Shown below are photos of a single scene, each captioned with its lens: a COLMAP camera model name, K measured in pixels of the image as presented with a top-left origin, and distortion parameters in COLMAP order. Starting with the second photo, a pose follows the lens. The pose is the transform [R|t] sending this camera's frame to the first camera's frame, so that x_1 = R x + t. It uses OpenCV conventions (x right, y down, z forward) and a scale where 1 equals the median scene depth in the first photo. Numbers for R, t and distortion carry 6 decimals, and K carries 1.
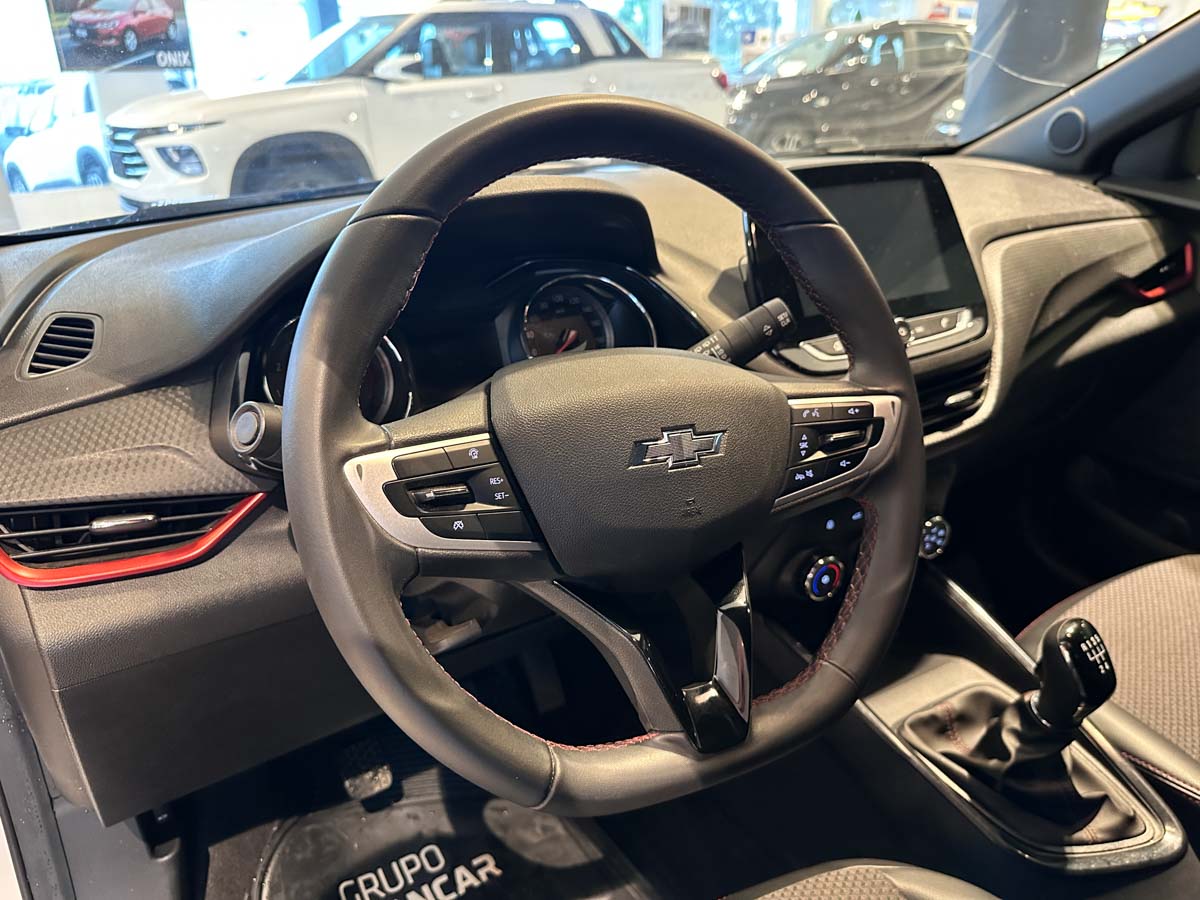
lens RADIAL K [[854.2, 0, 608.7], [0, 854.2, 447.4], [0, 0, 1]] dist [-0.001754, -0.005047]
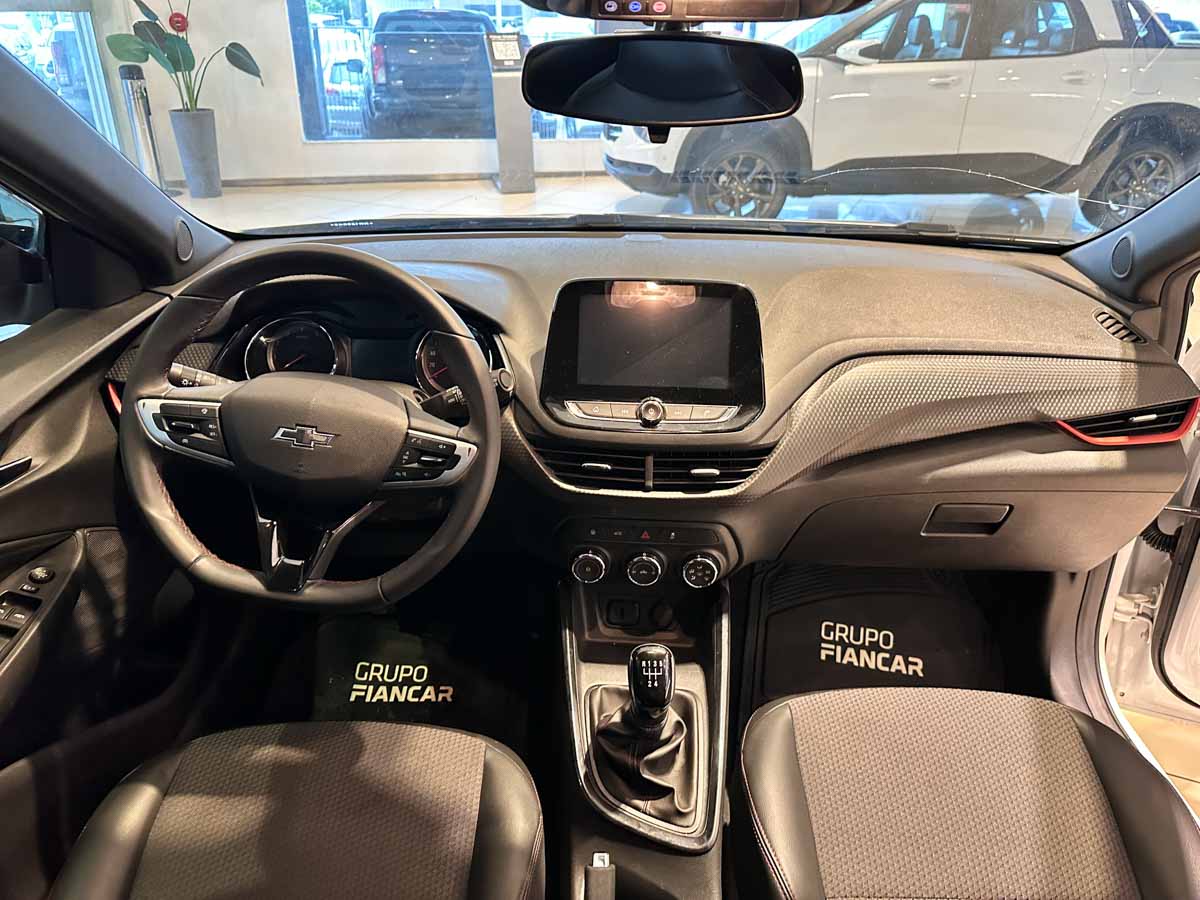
lens RADIAL K [[829.3, 0, 621.7], [0, 829.3, 446.8], [0, 0, 1]] dist [0.109638, -0.125069]
pose [[0.840621, 0.270368, -0.469317, 0.785774], [-0.246678, 0.962527, 0.112661, -0.182250], [0.482190, 0.021064, 0.875813, -0.153244]]
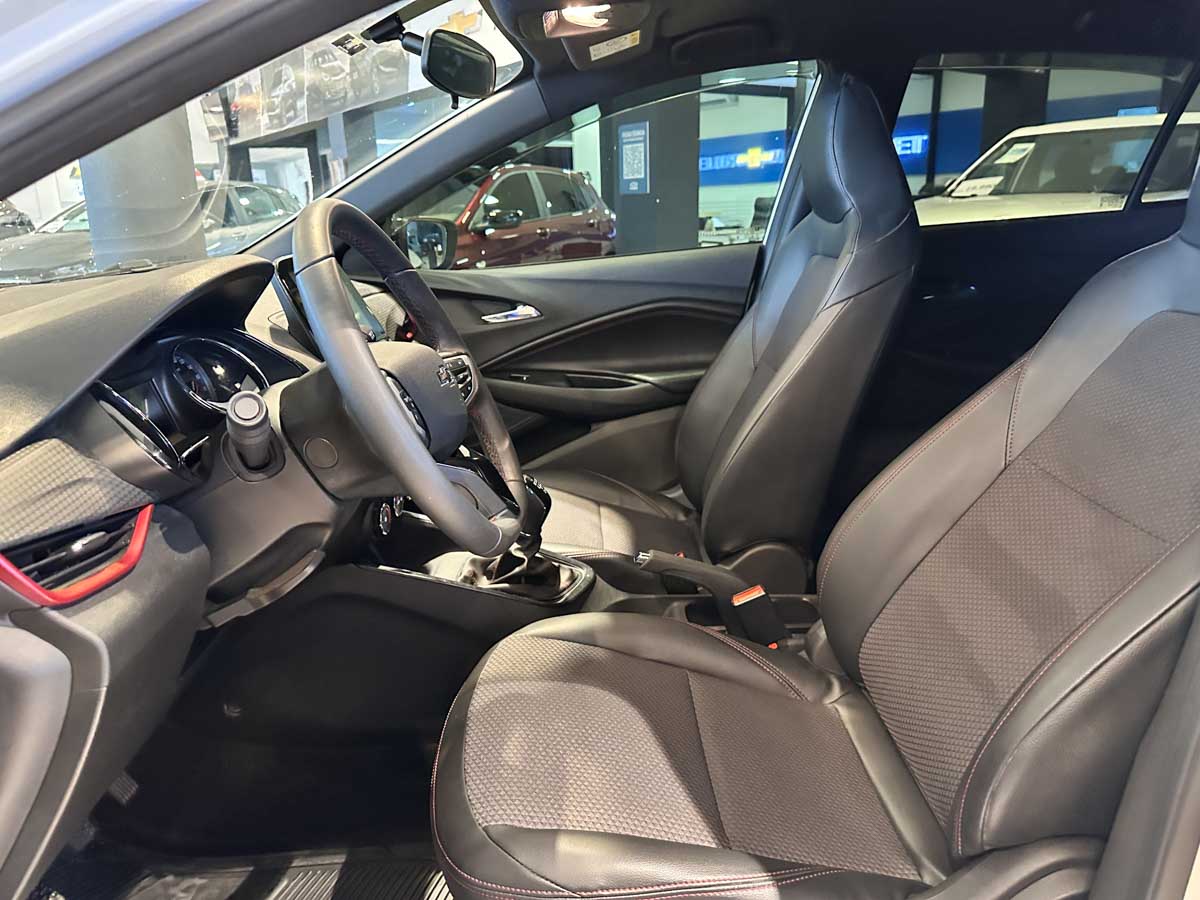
lens RADIAL K [[828.5, 0, 600.0], [0, 828.5, 450.0], [0, 0, 1]] dist [0.080577, -0.100451]
pose [[0.509551, -0.231739, 0.828646, -0.654503], [0.356308, 0.933427, 0.041941, 0.100044], [-0.783200, 0.273882, 0.558199, -0.129004]]
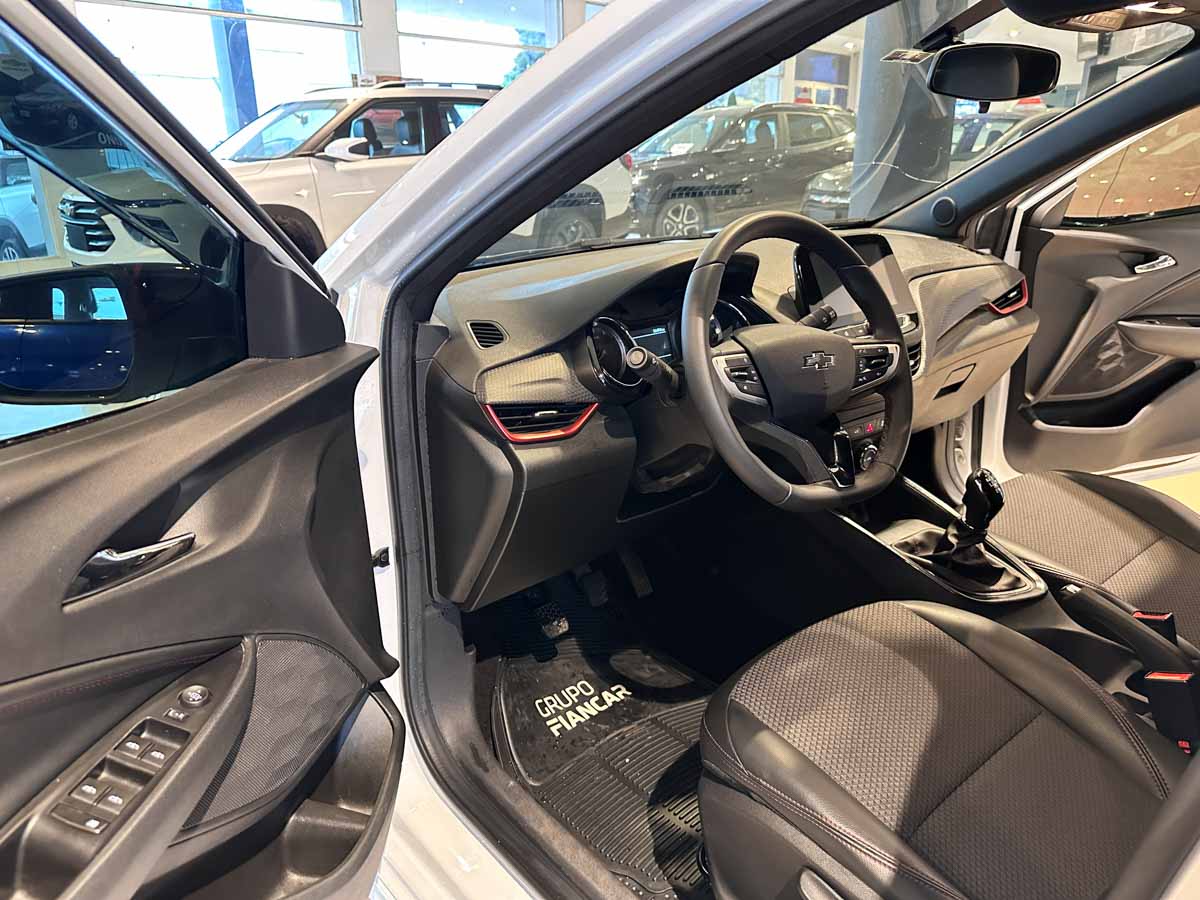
lens RADIAL K [[828.5, 0, 600.0], [0, 828.5, 450.0], [0, 0, 1]] dist [0.080577, -0.100451]
pose [[0.992263, -0.040174, 0.117478, -0.391796], [0.047673, 0.996953, -0.061735, 0.177239], [-0.114640, 0.066858, 0.991155, -0.577166]]
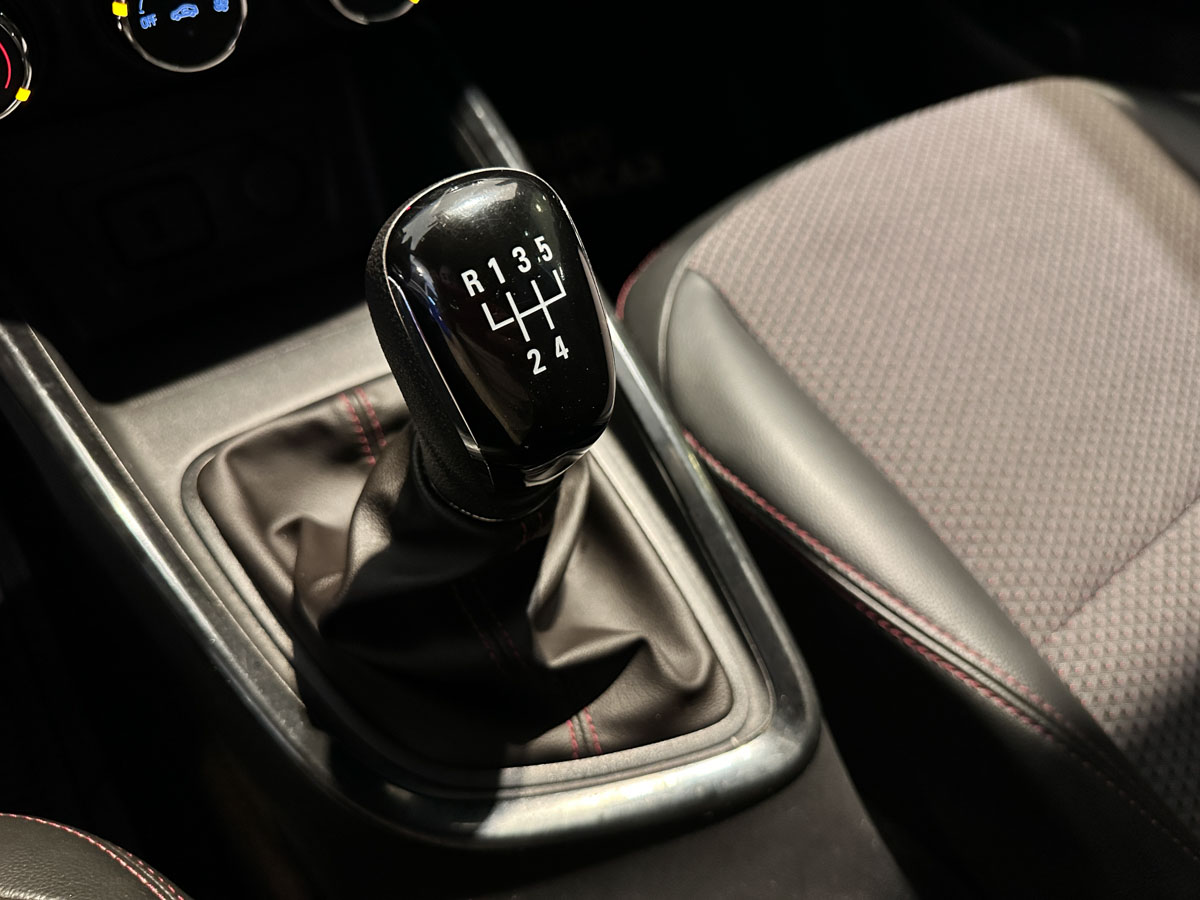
lens RADIAL K [[893.3, 0, 600.6], [0, 893.3, 424.3], [0, 0, 1]] dist [-0.001088, -0.001188]
pose [[0.996285, -0.011900, 0.085291, 0.422156], [-0.025886, 0.903224, 0.428388, 0.113166], [-0.082134, -0.429005, 0.899560, 0.535882]]
